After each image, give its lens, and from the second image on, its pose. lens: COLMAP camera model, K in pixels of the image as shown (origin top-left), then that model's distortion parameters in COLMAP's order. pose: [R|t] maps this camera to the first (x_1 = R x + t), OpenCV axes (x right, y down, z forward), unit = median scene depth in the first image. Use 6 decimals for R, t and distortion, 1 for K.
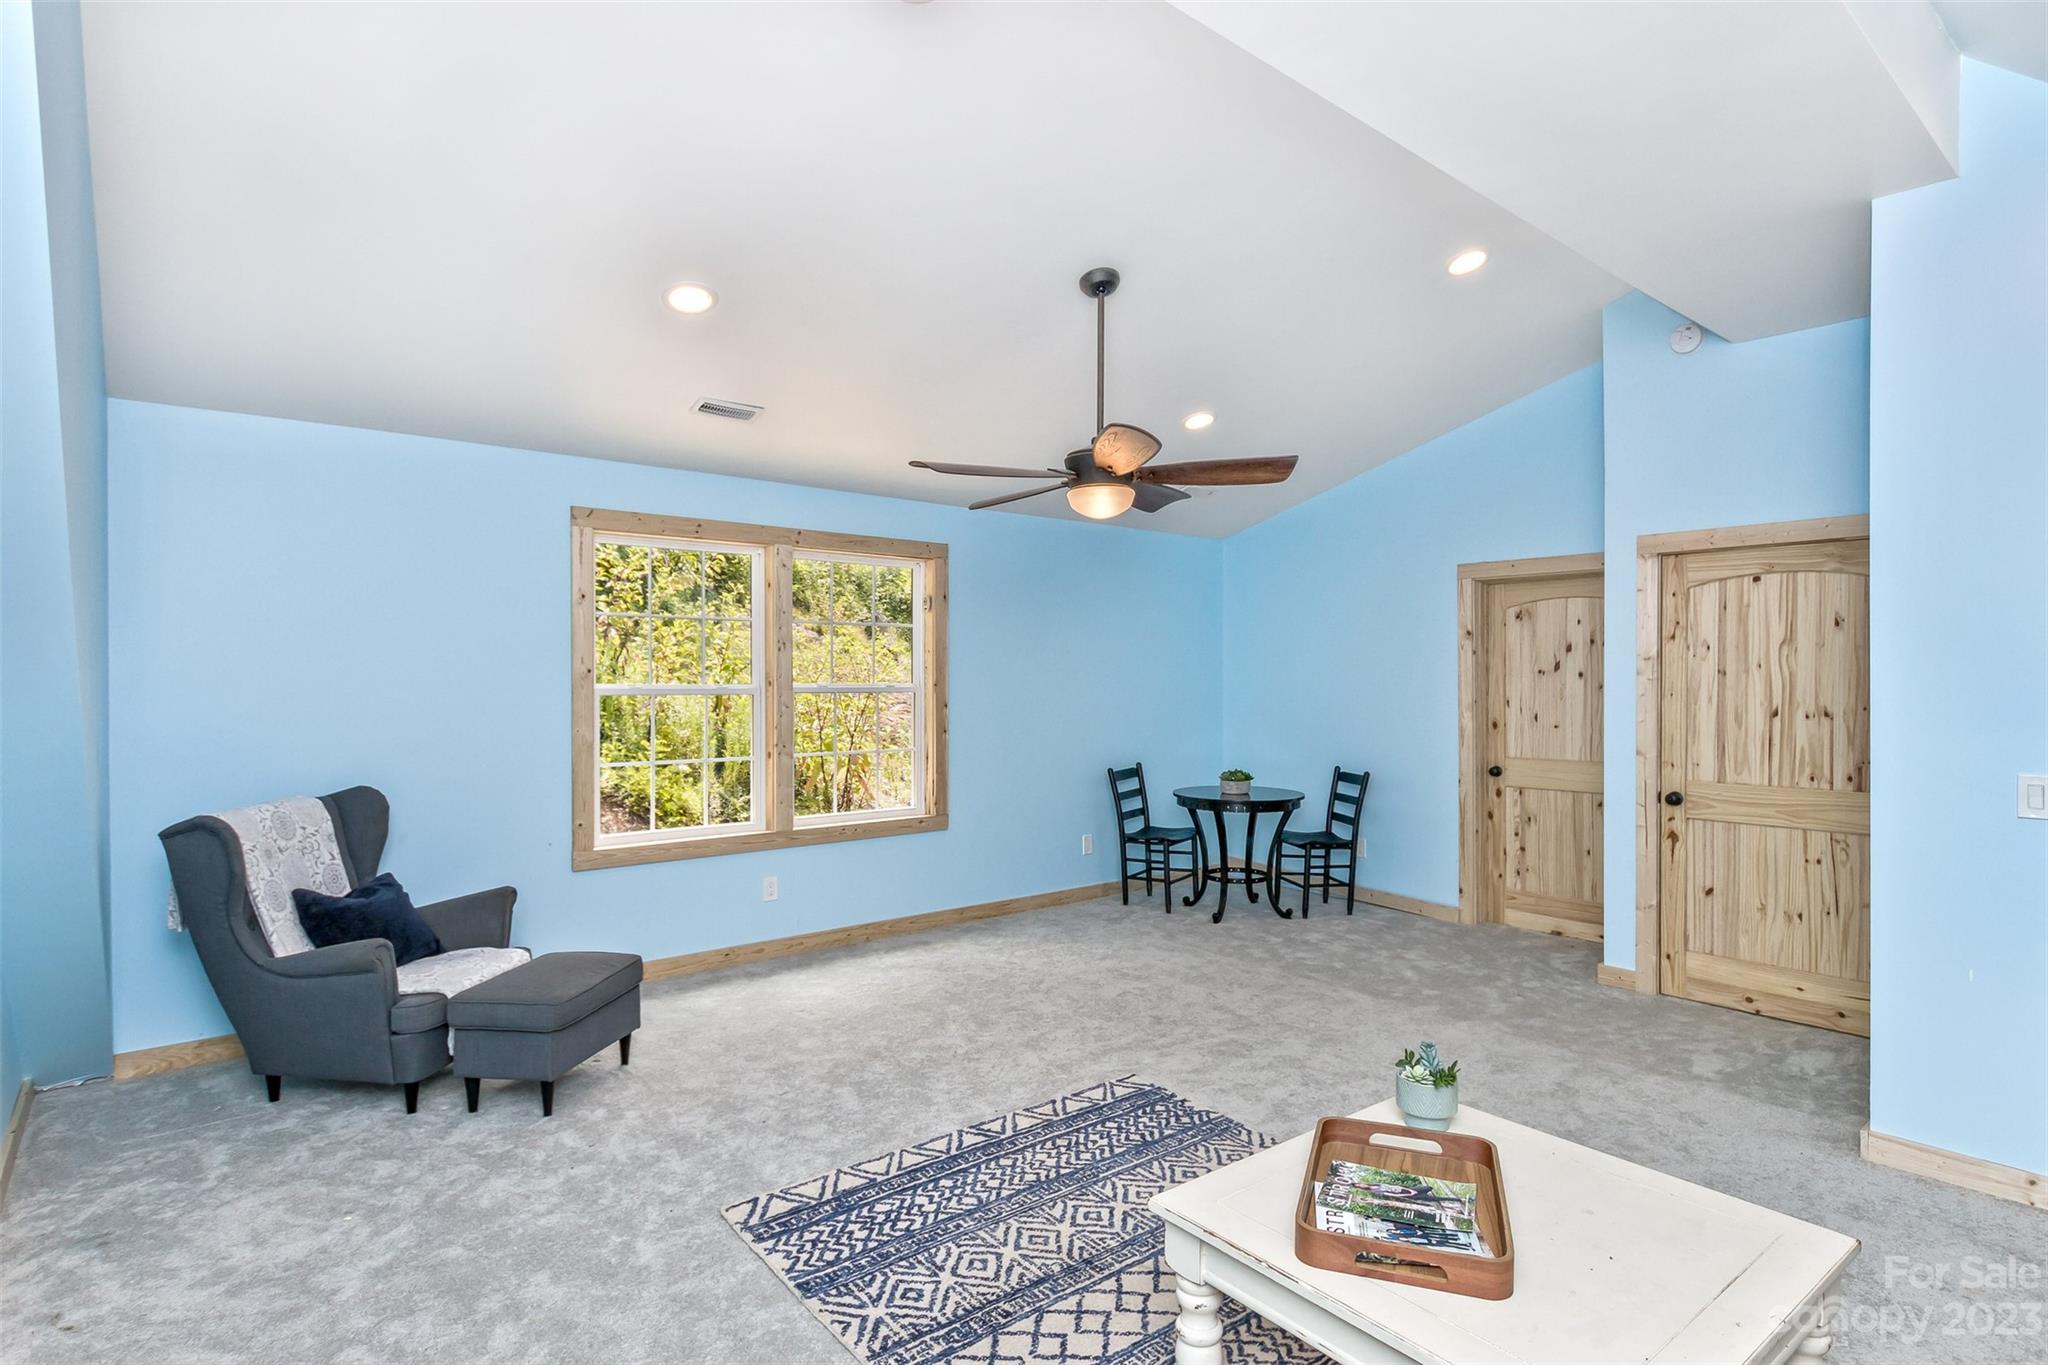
lens RADIAL K [[1059.1, 0, 1024.0], [0, 1059.1, 682.5], [0, 0, 1]] dist [-0.000168, -0.000051]
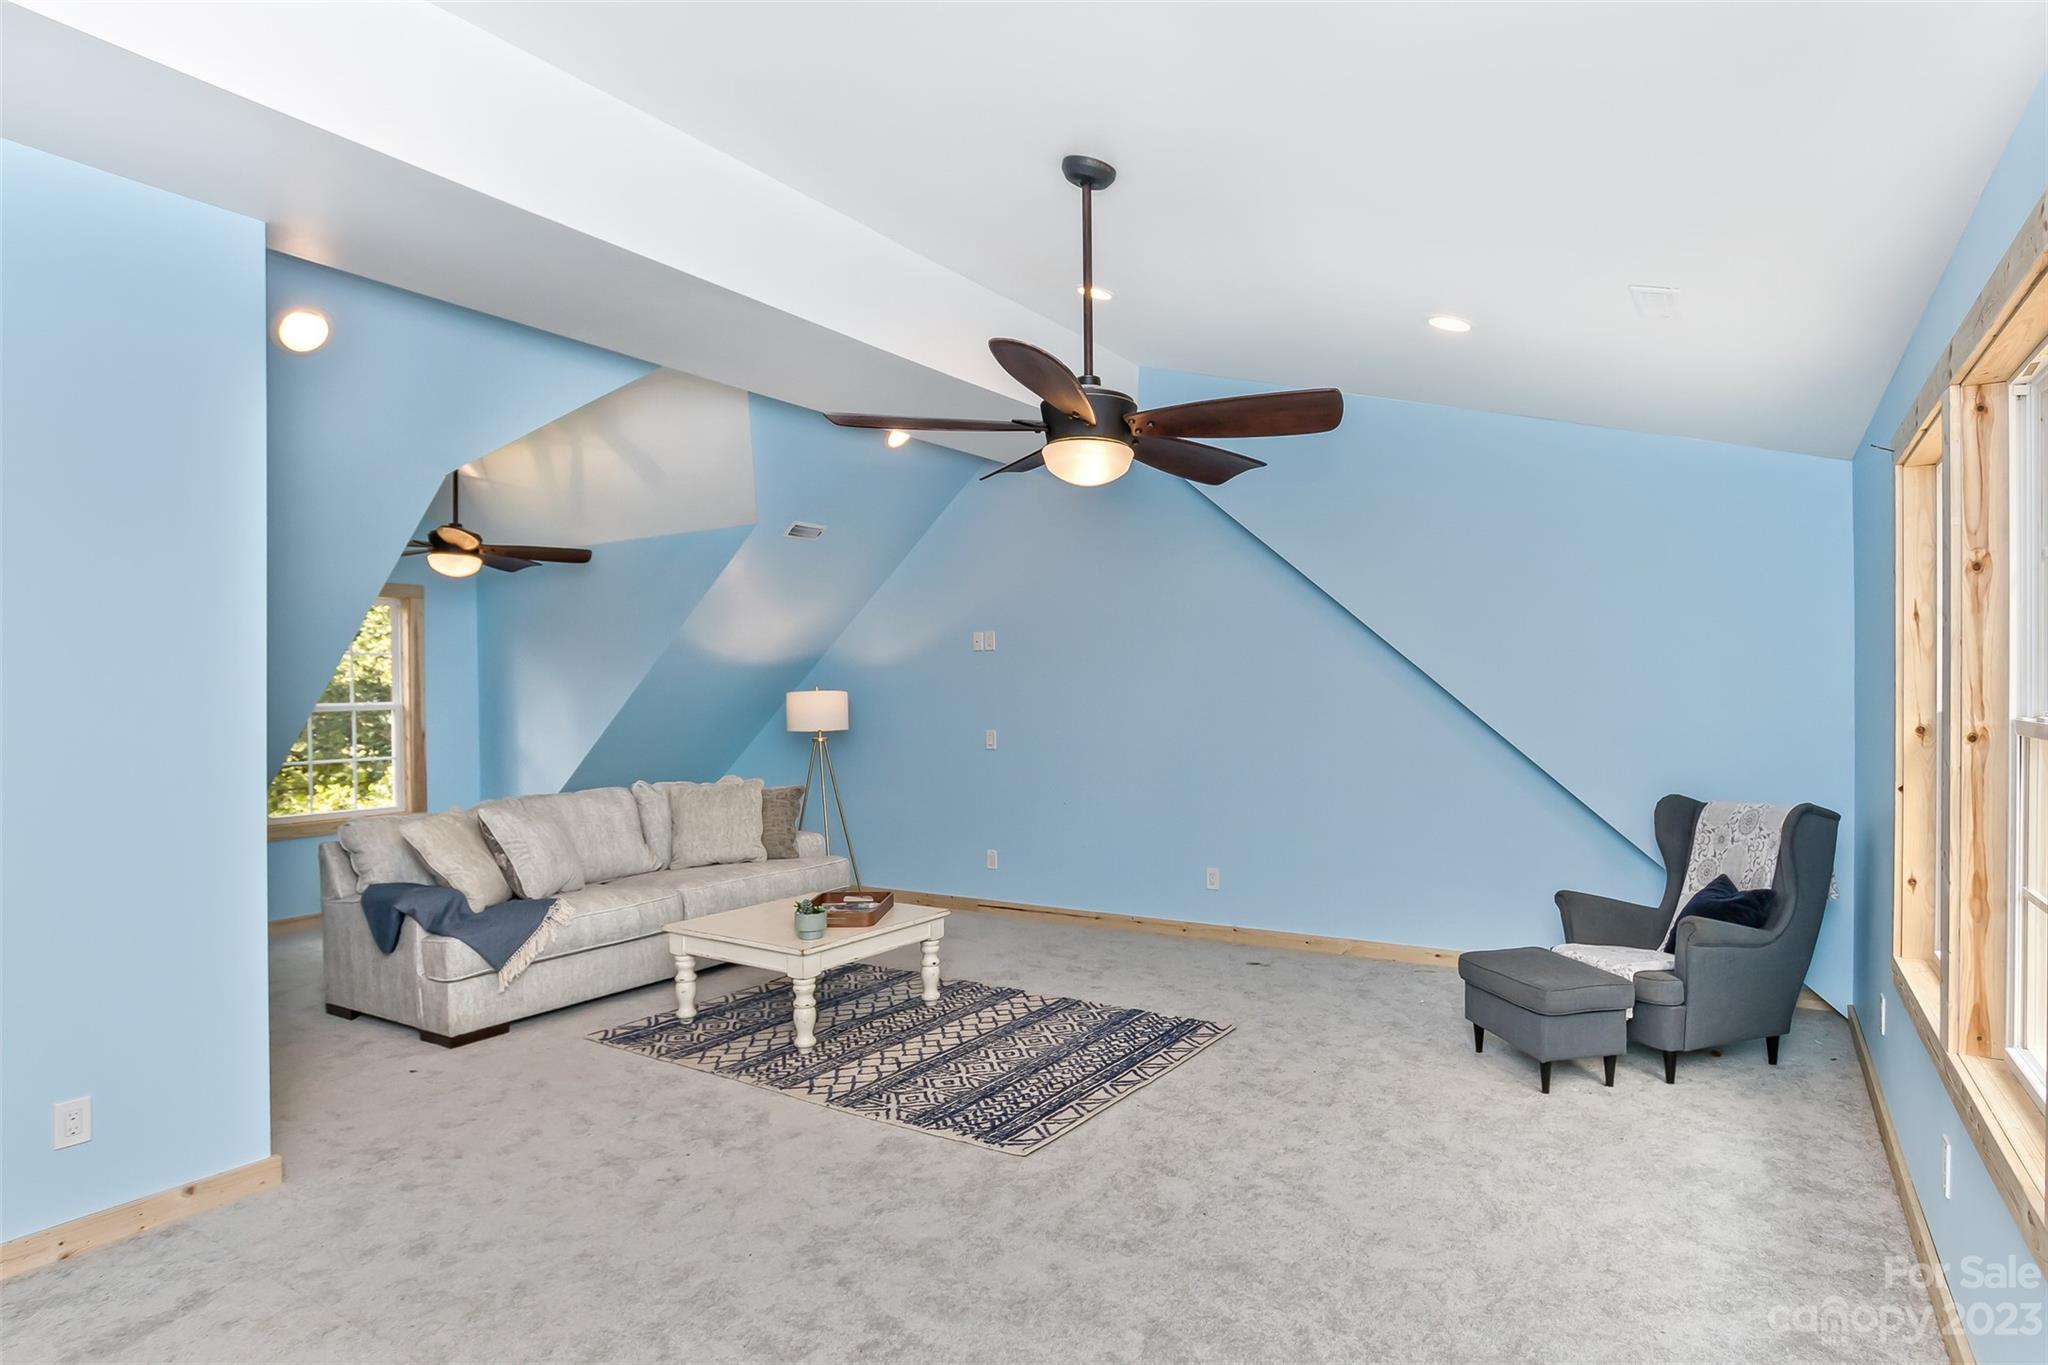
lens RADIAL K [[1031.8, 0, 1024.0], [0, 1031.8, 682.5], [0, 0, 1]] dist [-0.000159, -0.000051]
pose [[-0.957106, 0.000730, -0.289737, 0.389296], [-0.001896, 0.999960, 0.008780, -0.022792], [0.289732, 0.008953, -0.957066, 2.009253]]
